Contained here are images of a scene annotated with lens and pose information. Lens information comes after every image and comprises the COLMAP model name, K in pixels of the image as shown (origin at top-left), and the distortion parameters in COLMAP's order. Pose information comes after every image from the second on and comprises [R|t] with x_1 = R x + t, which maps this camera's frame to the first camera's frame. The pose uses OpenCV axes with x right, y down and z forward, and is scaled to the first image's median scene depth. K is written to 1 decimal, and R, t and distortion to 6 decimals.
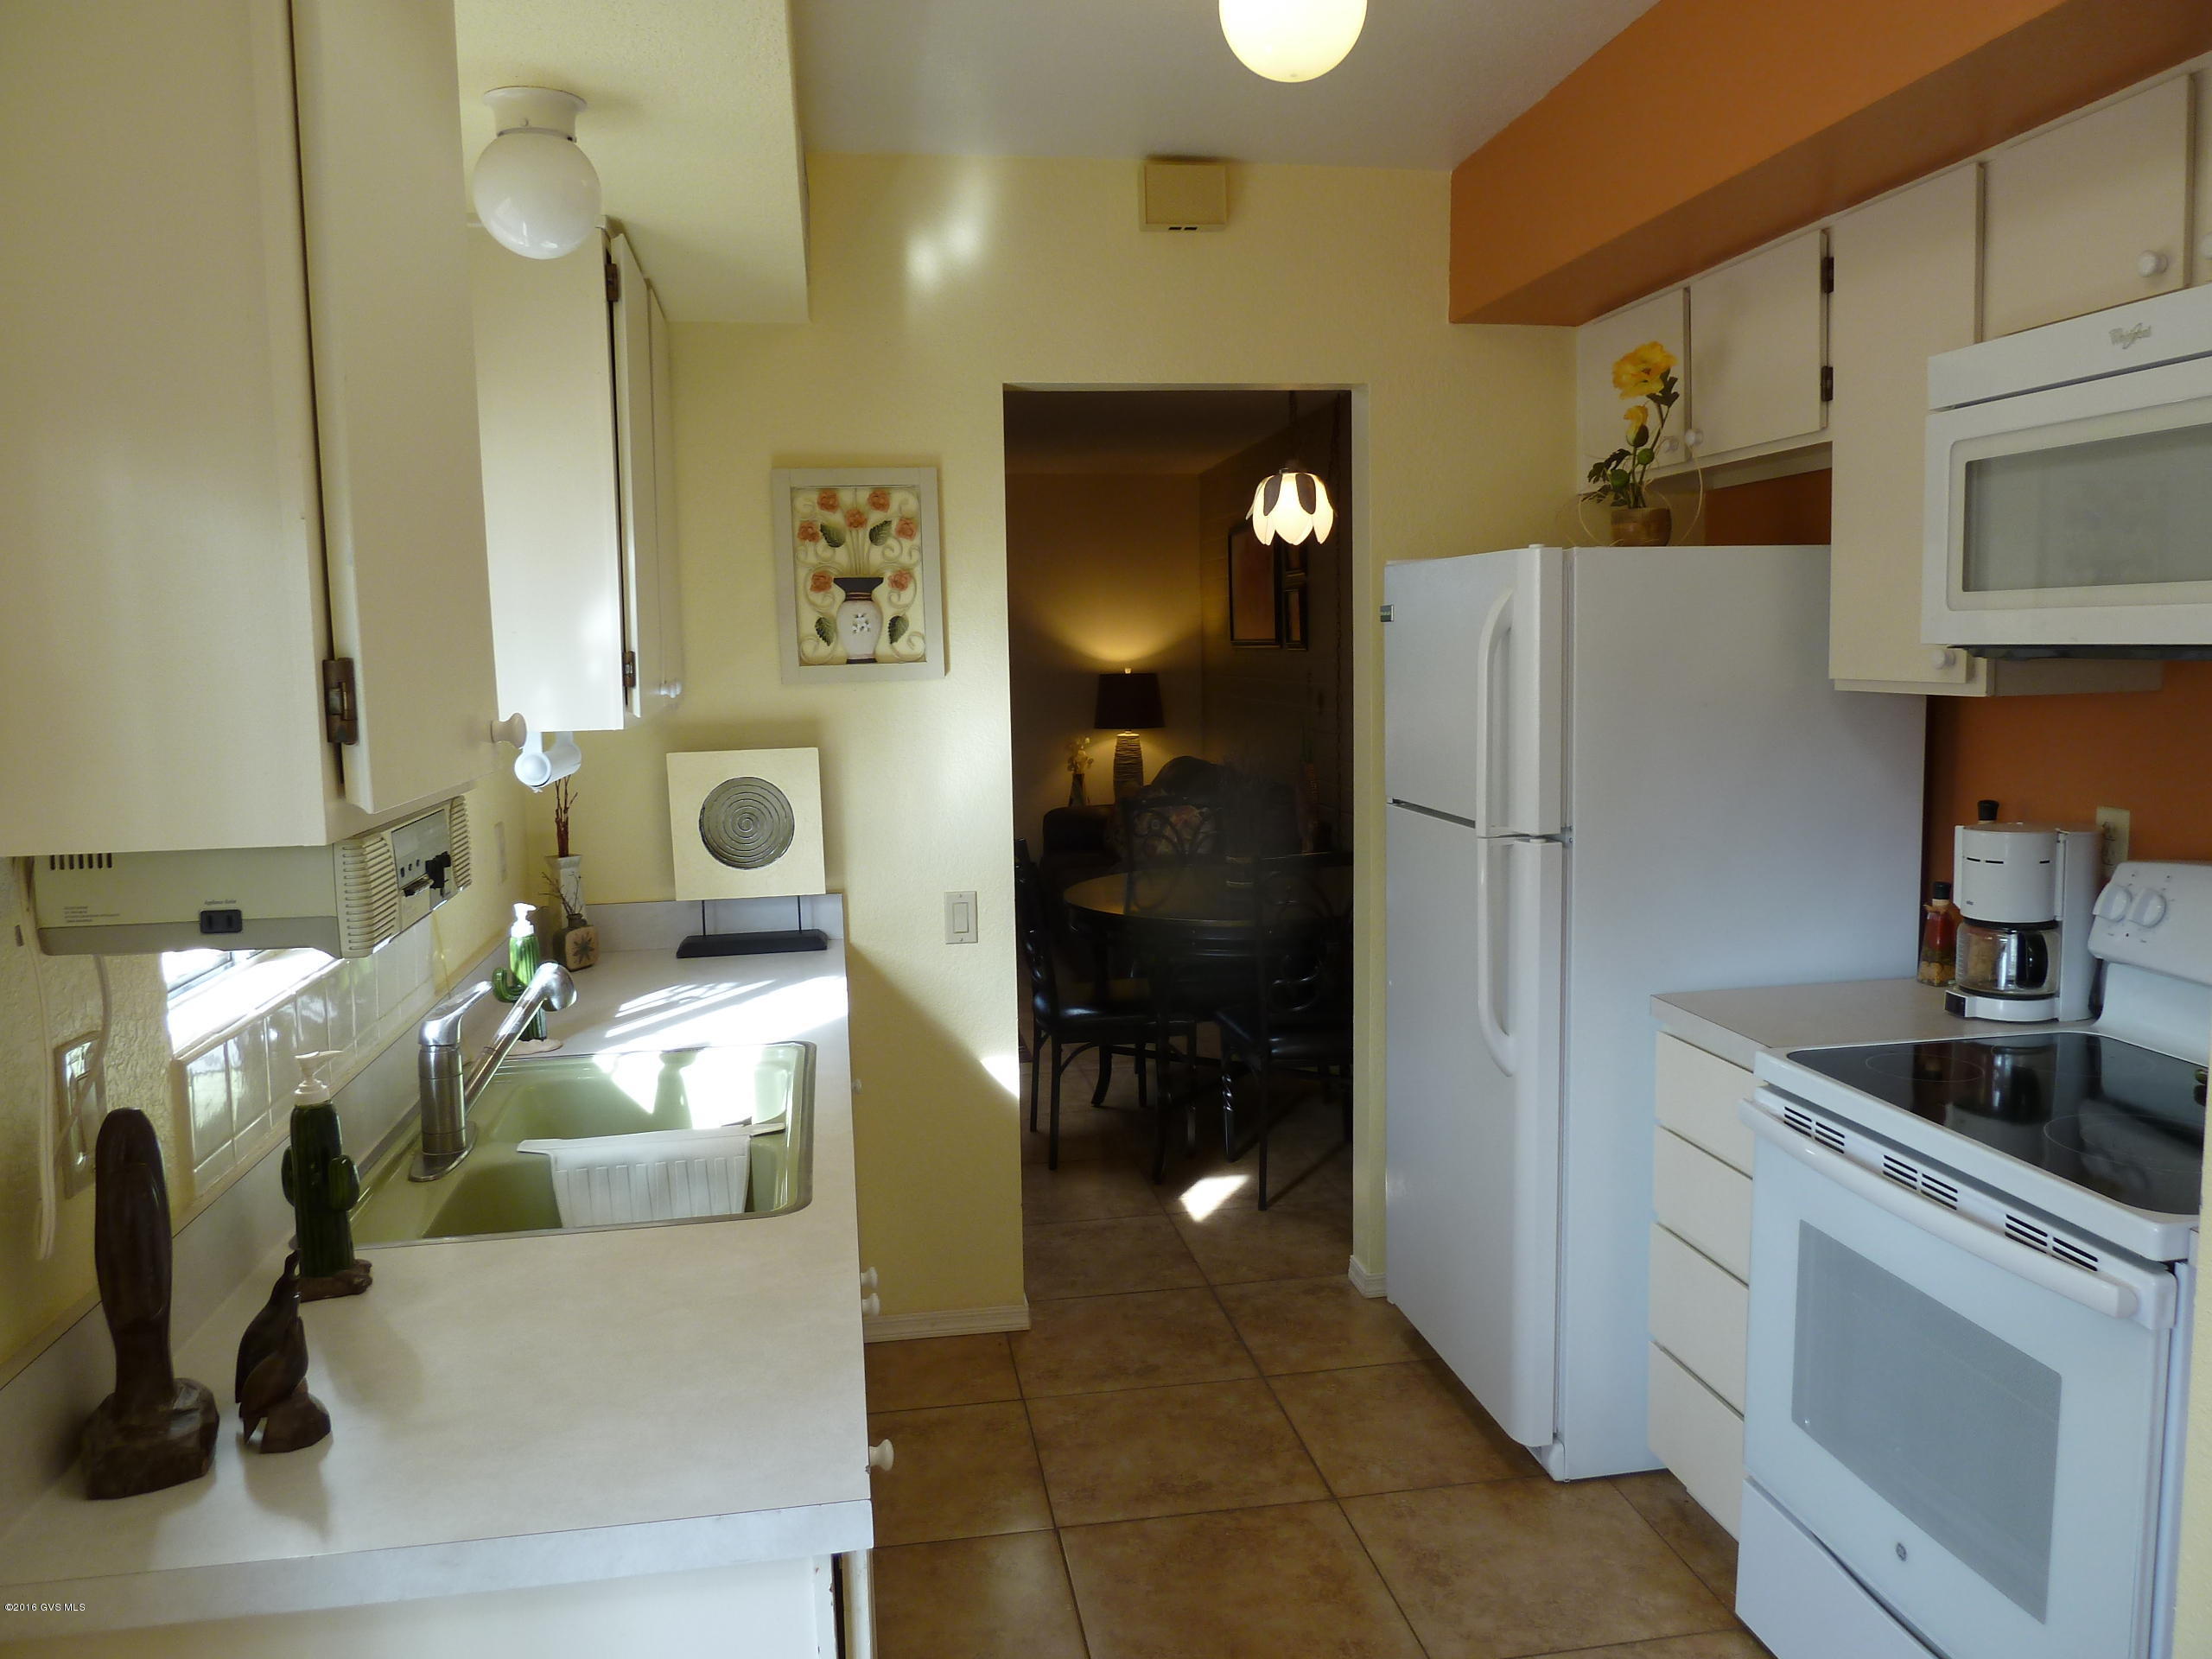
lens RADIAL K [[1634.4, 0, 1102.1], [0, 1634.4, 824.8], [0, 0, 1]] dist [-0.041486, 0.006398]
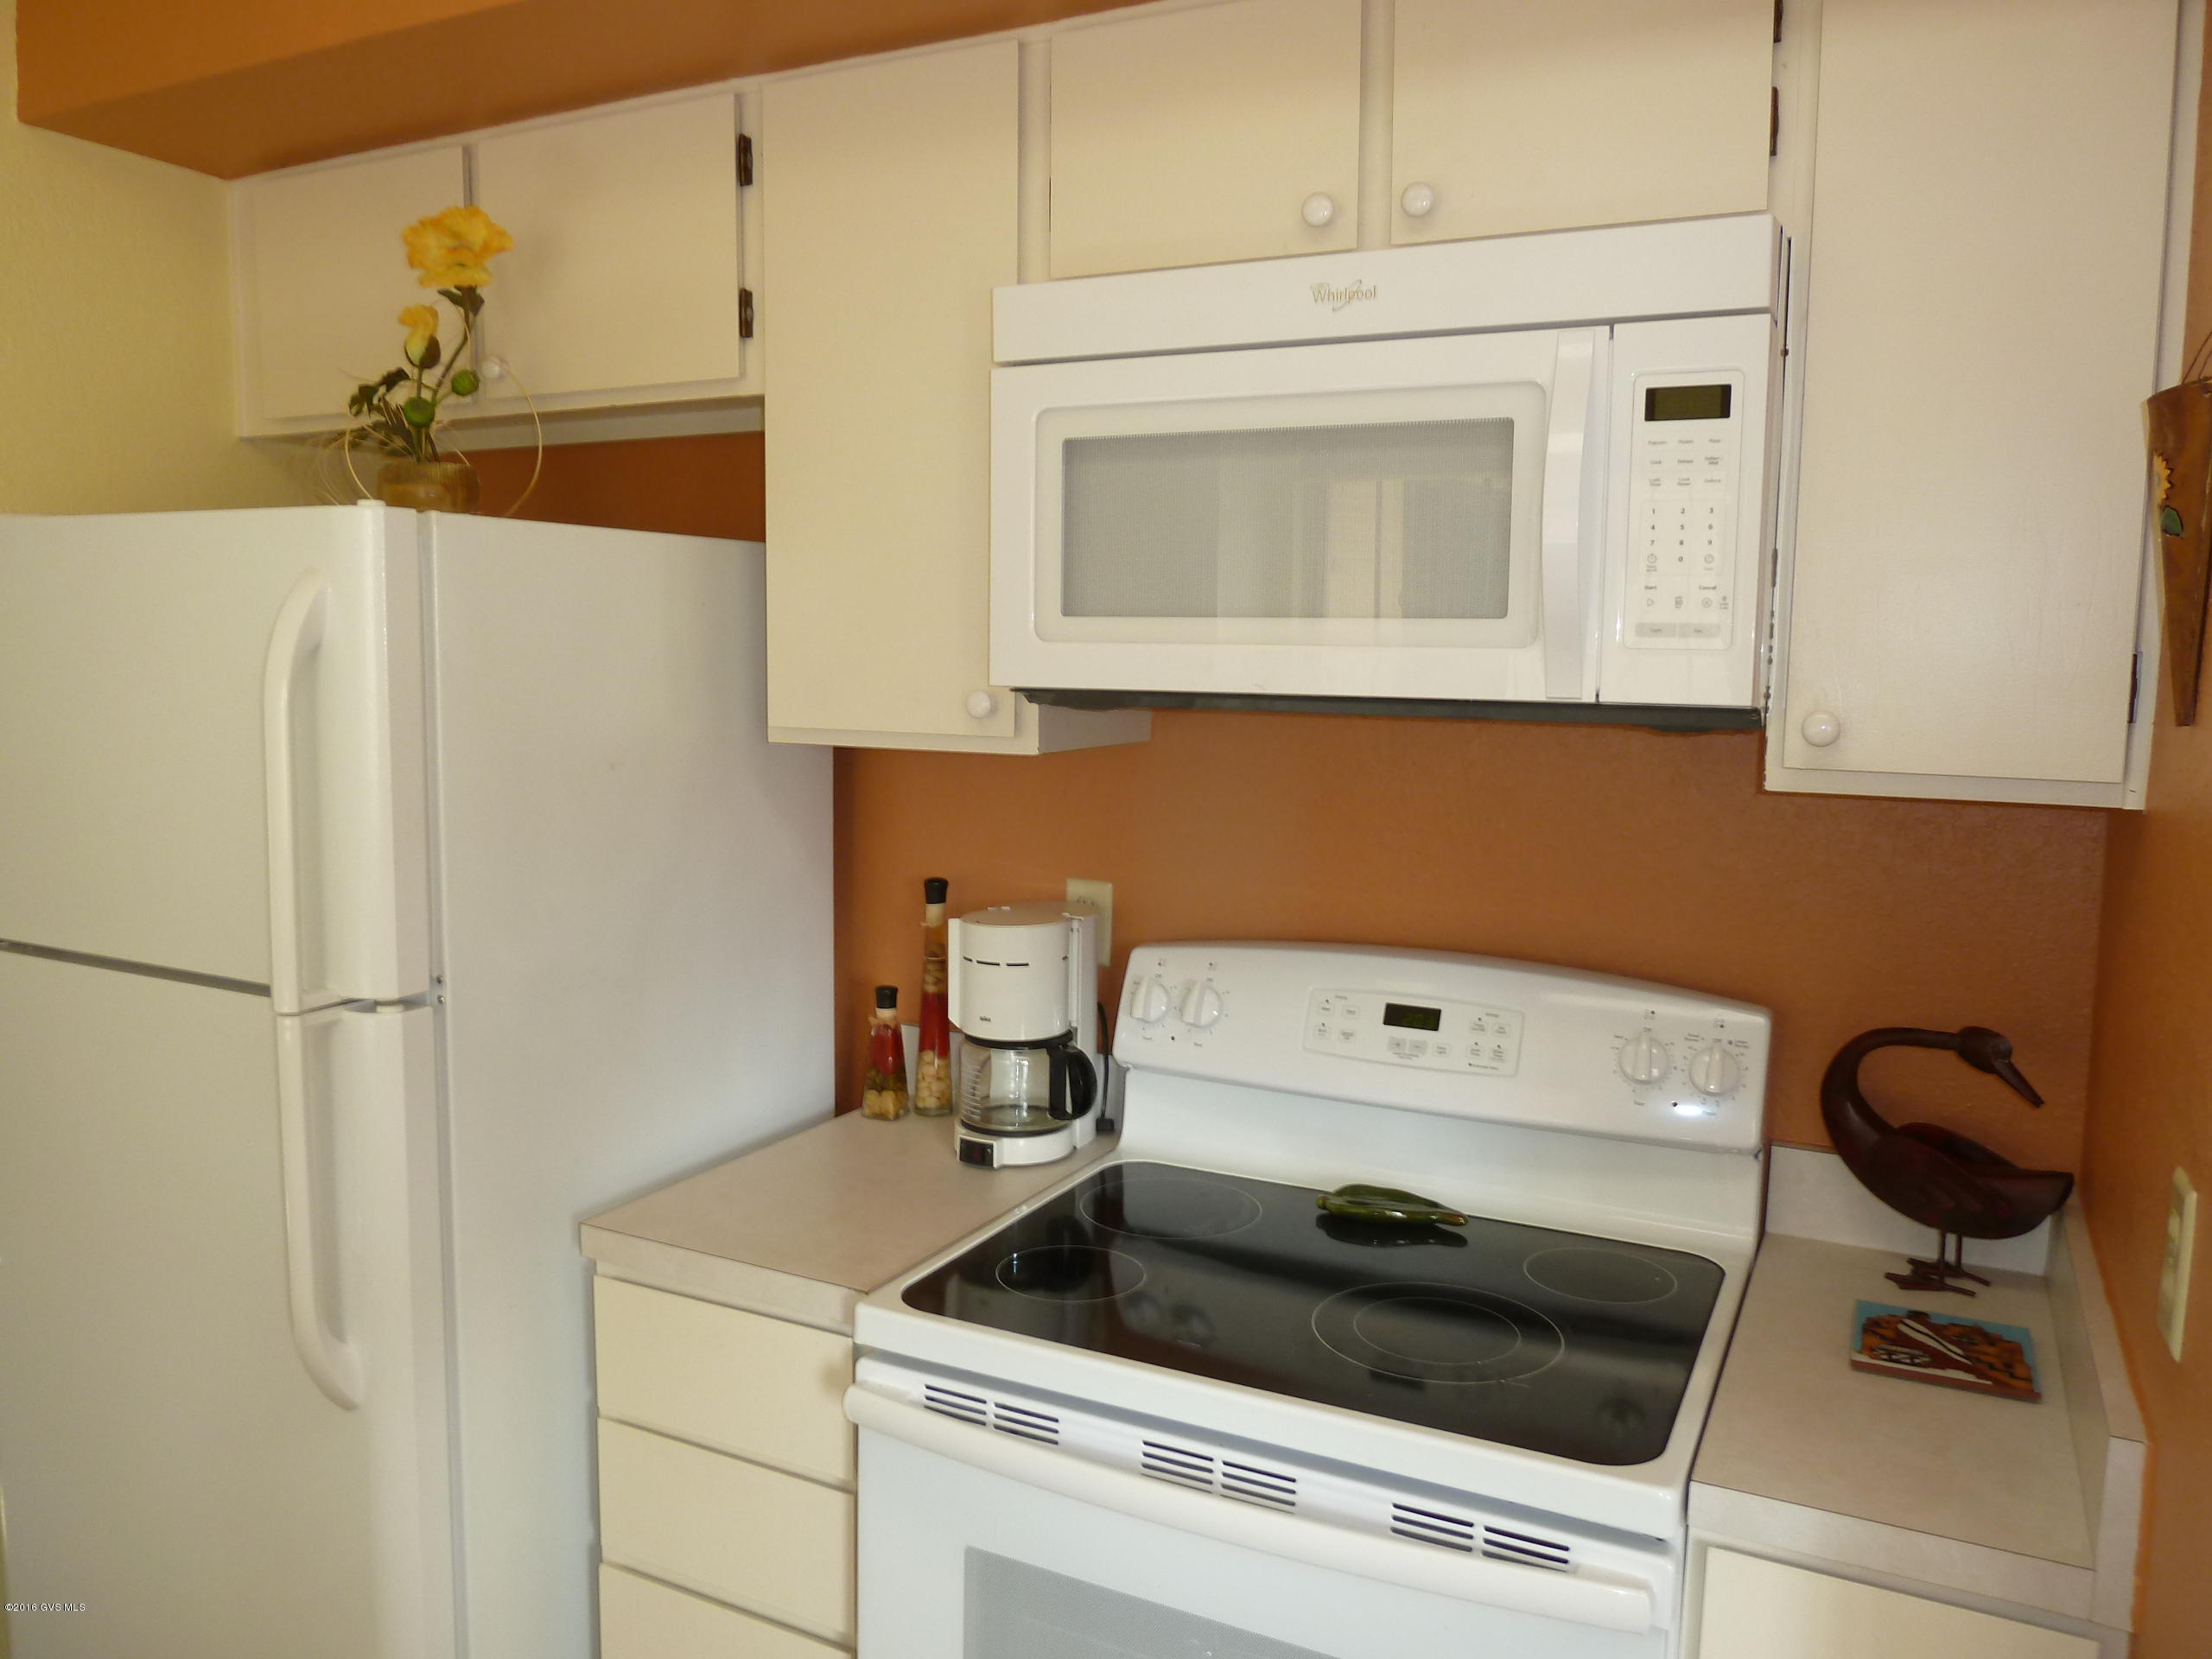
lens RADIAL K [[1634.4, 0, 1102.1], [0, 1634.4, 824.8], [0, 0, 1]] dist [-0.041486, 0.006398]
pose [[0.589948, -0.053989, 0.805634, -0.053143], [0.061002, 0.997891, 0.022203, -0.058870], [-0.805133, 0.036046, 0.591997, 0.496500]]
